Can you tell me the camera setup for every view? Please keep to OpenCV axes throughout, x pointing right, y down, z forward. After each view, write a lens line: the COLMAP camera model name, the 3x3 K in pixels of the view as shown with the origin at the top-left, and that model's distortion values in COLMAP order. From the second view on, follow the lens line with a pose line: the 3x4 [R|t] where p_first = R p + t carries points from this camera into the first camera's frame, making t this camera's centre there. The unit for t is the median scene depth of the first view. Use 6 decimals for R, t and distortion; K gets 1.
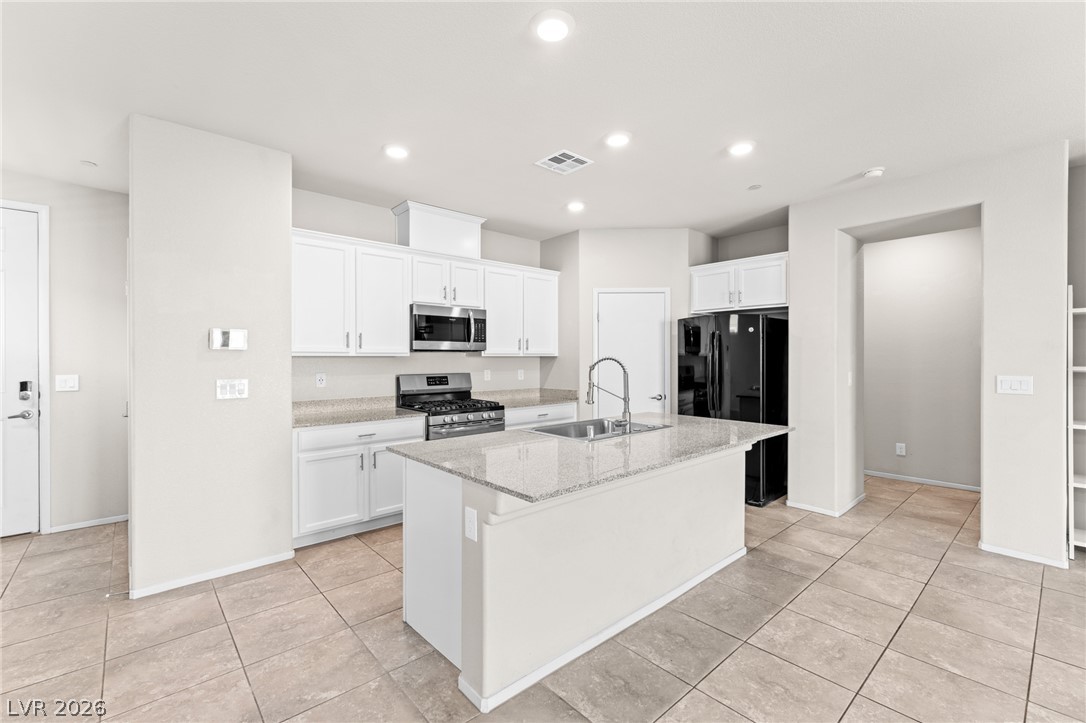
lens RADIAL K [[466.3, 0, 540.6], [0, 466.3, 358.7], [0, 0, 1]] dist [-0.000395, 0.000162]
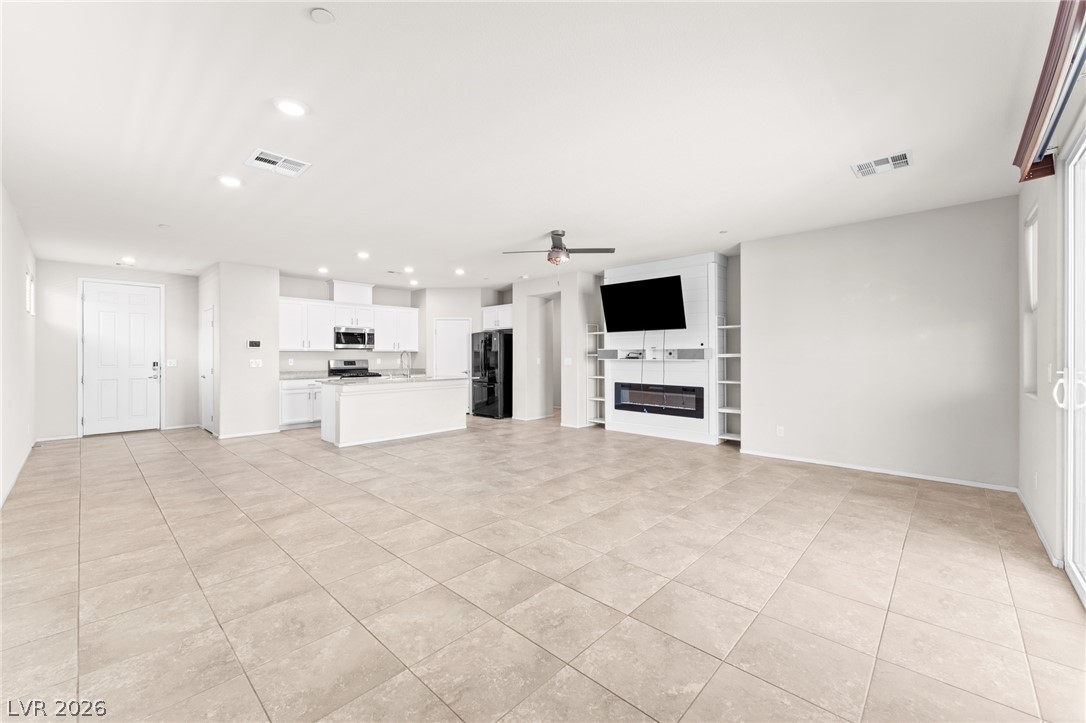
lens RADIAL K [[434.0, 0, 543.6], [0, 434.0, 354.1], [0, 0, 1]] dist [0.001818, -0.000545]
pose [[0.995427, -0.001969, 0.095508, 0.485363], [0.002593, 0.999976, -0.006414, 0.022789], [-0.095493, 0.006632, 0.995408, -1.078118]]
